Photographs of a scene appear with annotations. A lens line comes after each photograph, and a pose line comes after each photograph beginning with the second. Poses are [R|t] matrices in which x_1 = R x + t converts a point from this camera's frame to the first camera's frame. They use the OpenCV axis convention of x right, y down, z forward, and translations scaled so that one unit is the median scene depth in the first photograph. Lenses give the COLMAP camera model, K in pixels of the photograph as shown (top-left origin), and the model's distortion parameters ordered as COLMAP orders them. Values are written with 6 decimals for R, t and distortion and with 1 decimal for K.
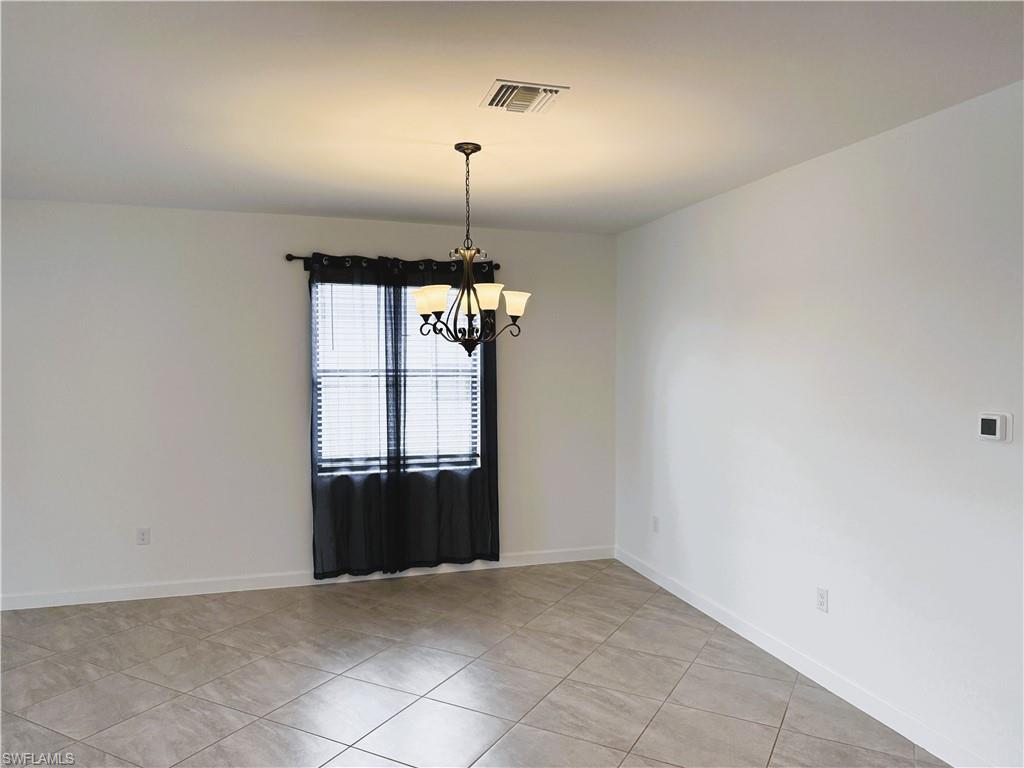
lens RADIAL K [[710.4, 0, 508.7], [0, 710.4, 389.7], [0, 0, 1]] dist [0.110818, -0.162782]
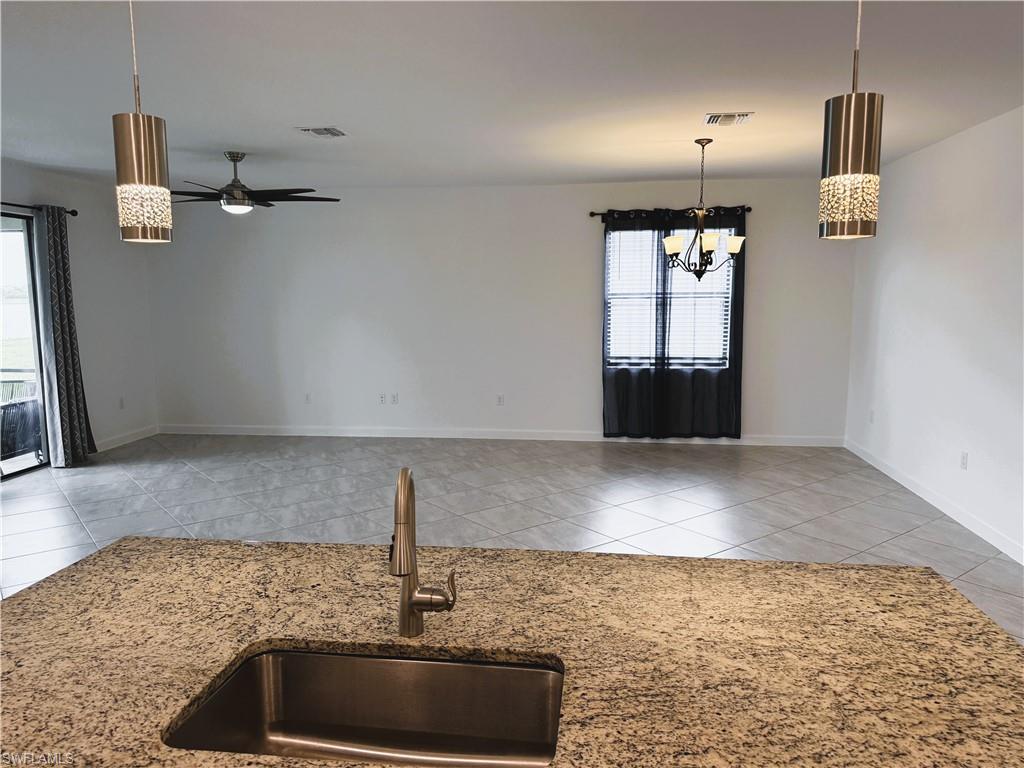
lens RADIAL K [[710.4, 0, 508.7], [0, 710.4, 389.7], [0, 0, 1]] dist [0.110818, -0.162782]
pose [[0.911743, 0.048190, -0.407925, 0.139256], [-0.008213, 0.995035, 0.099191, 0.023110], [0.410680, -0.087086, 0.907611, -0.383109]]
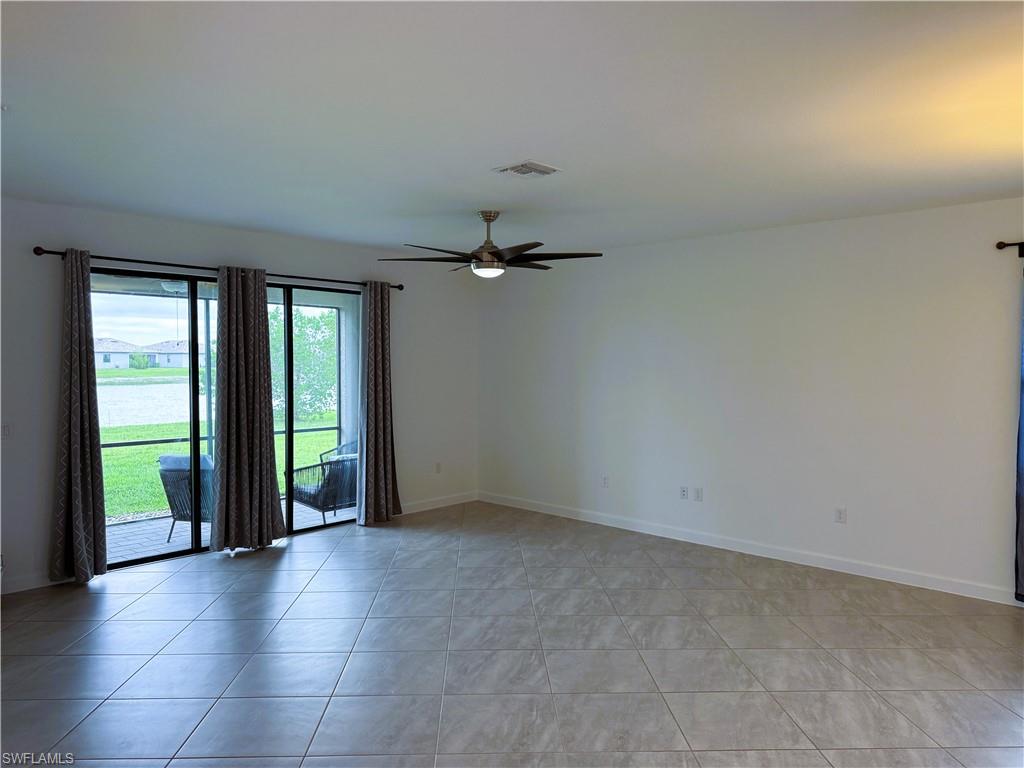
lens RADIAL K [[710.4, 0, 508.7], [0, 710.4, 389.7], [0, 0, 1]] dist [0.110818, -0.162782]
pose [[0.500290, 0.034790, -0.865159, 0.183120], [-0.035673, 0.999172, 0.019551, 0.005355], [0.865123, 0.021082, 0.501117, -0.005594]]
